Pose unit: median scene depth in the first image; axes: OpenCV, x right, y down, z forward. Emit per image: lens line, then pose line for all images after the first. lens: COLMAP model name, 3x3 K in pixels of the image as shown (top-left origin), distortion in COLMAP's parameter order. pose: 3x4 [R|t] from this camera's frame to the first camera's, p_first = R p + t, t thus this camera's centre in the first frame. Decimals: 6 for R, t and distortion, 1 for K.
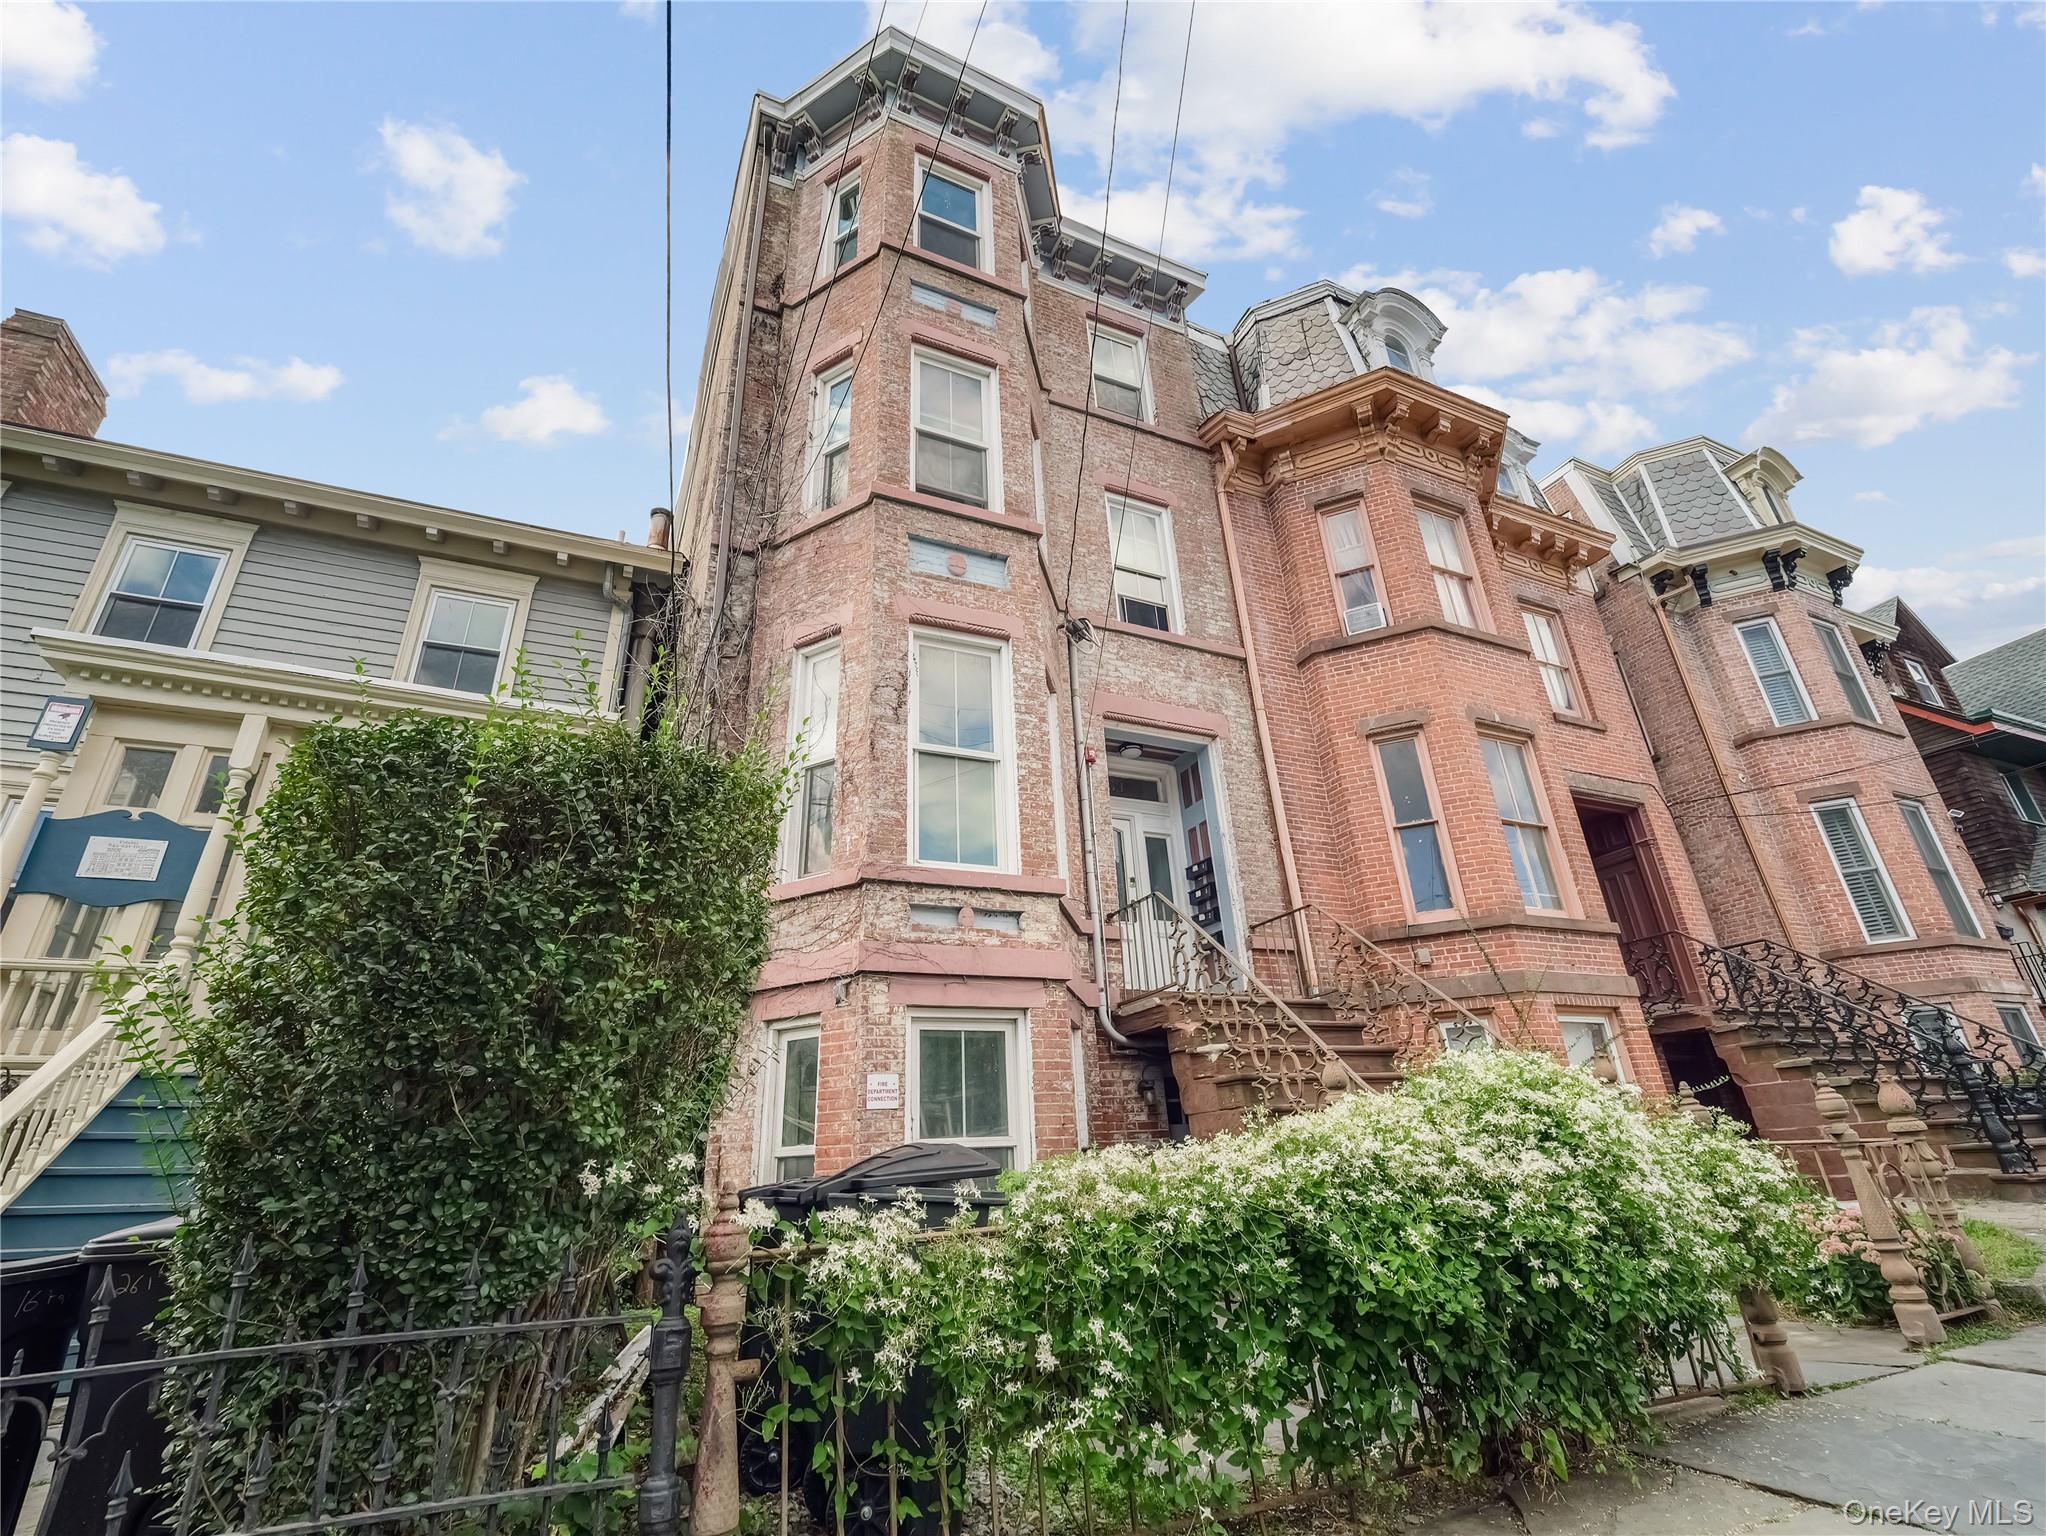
lens RADIAL K [[883.2, 0, 1020.9], [0, 883.2, 750.0], [0, 0, 1]] dist [-0.001691, 0.000242]
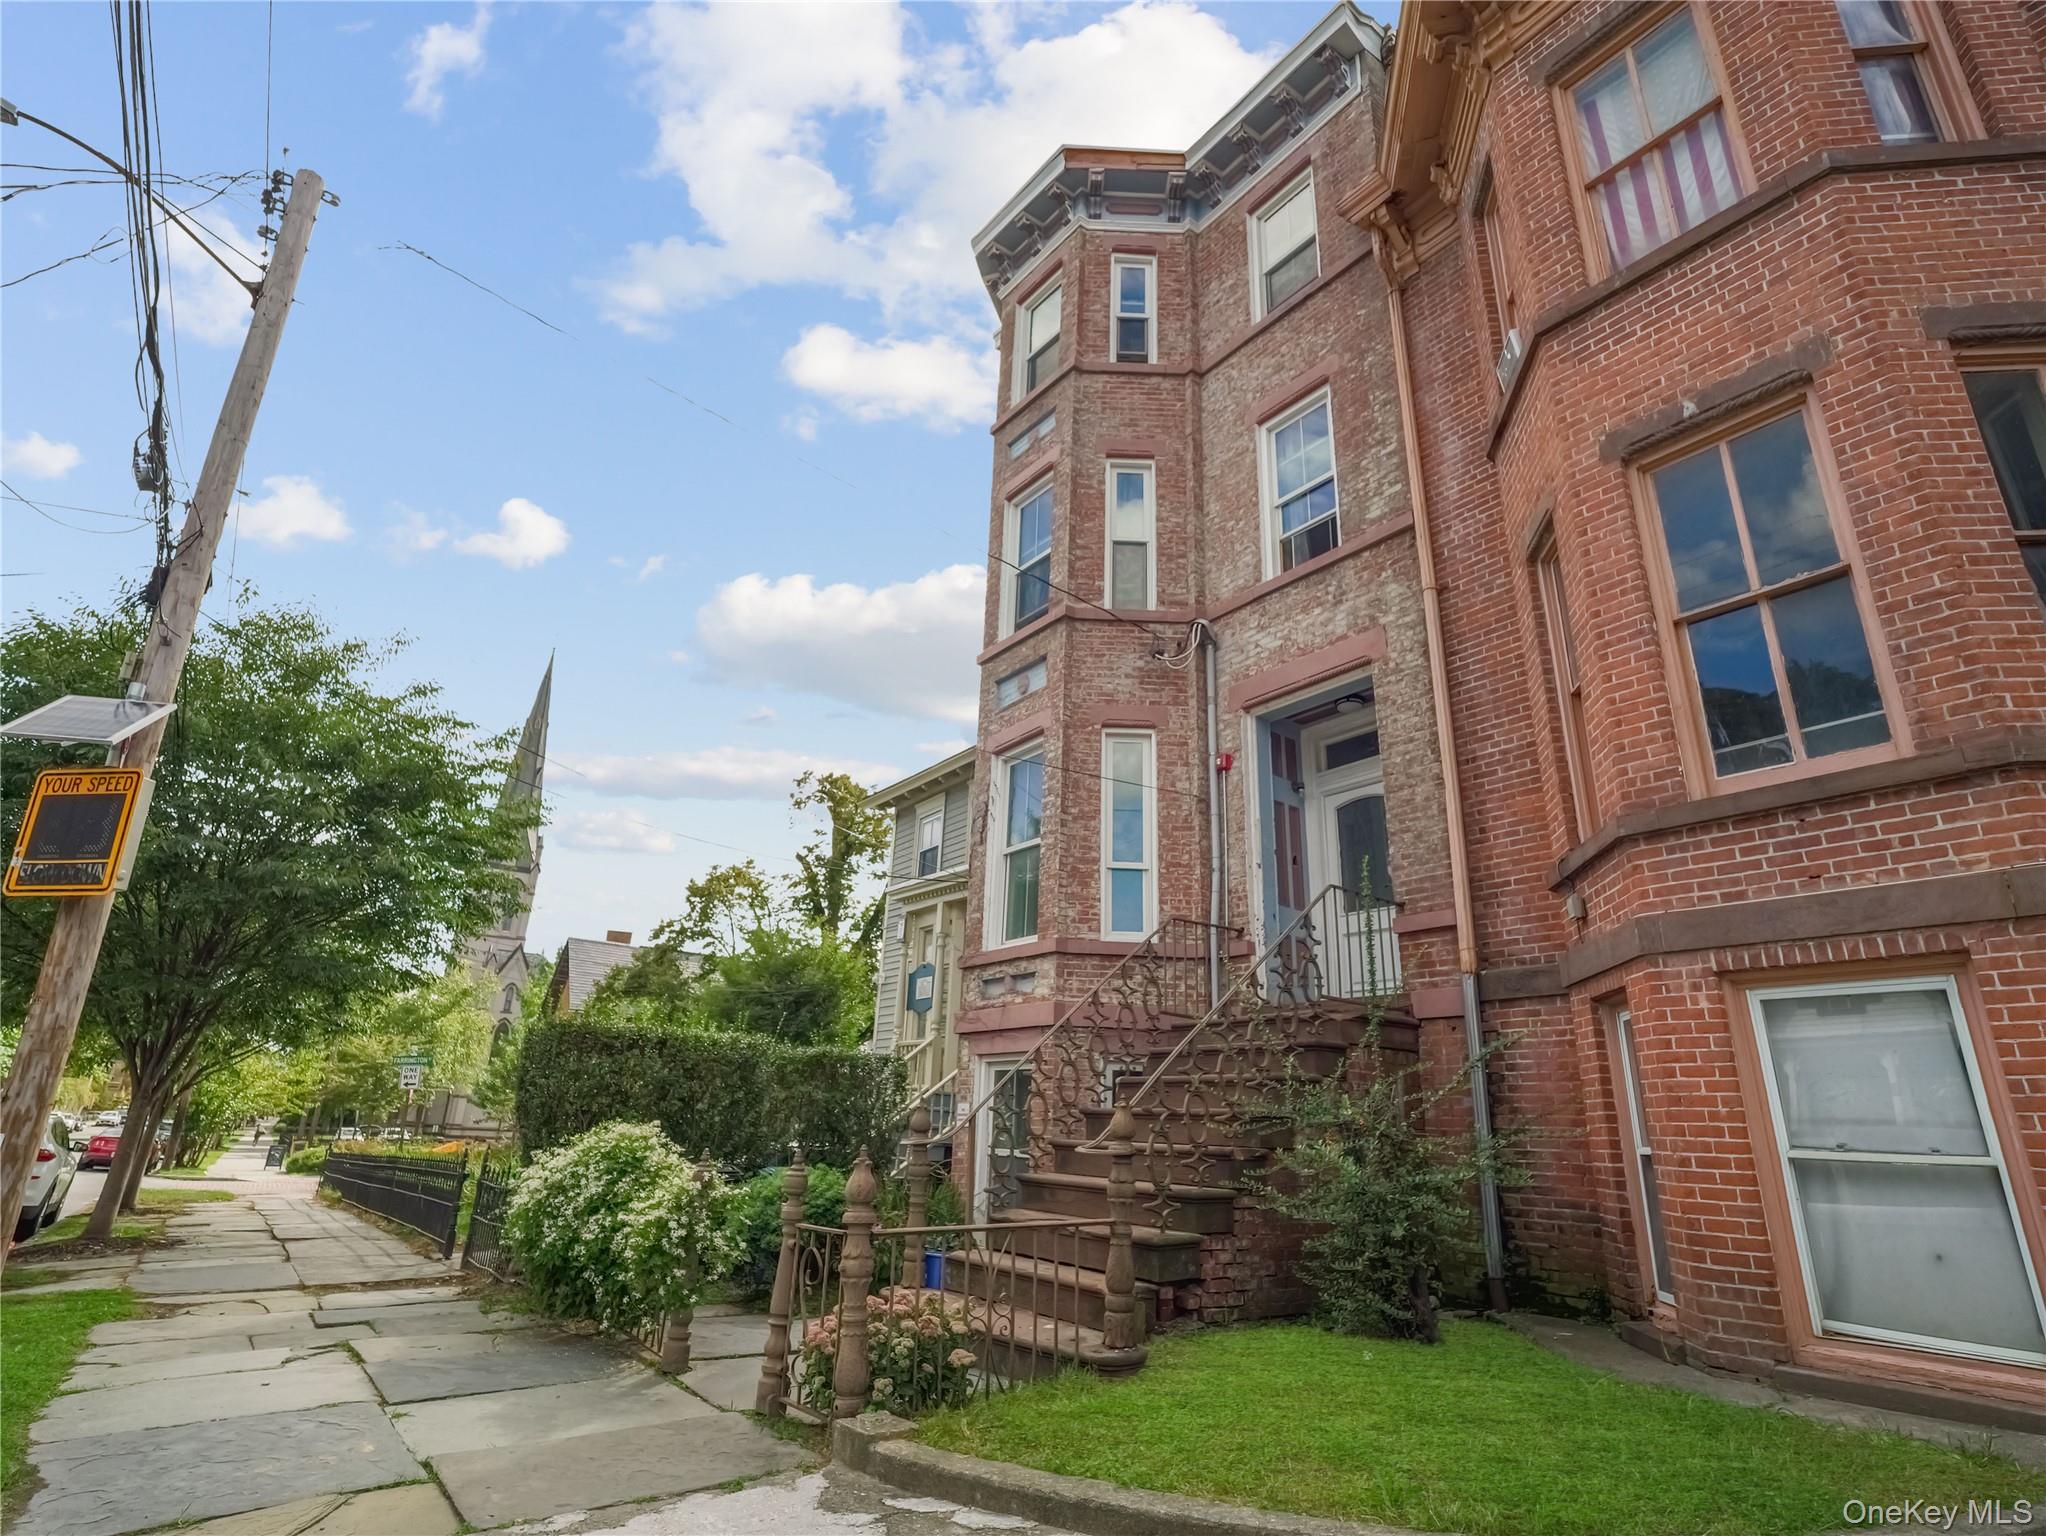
lens RADIAL K [[936.6, 0, 1023.0], [0, 936.6, 768.0], [0, 0, 1]] dist [-0.000973, -0.000066]
pose [[0.273748, -0.300642, -0.913606, 1.087166], [0.374323, 0.908302, -0.186736, 0.137938], [0.885971, -0.290865, 0.361183, 0.505316]]
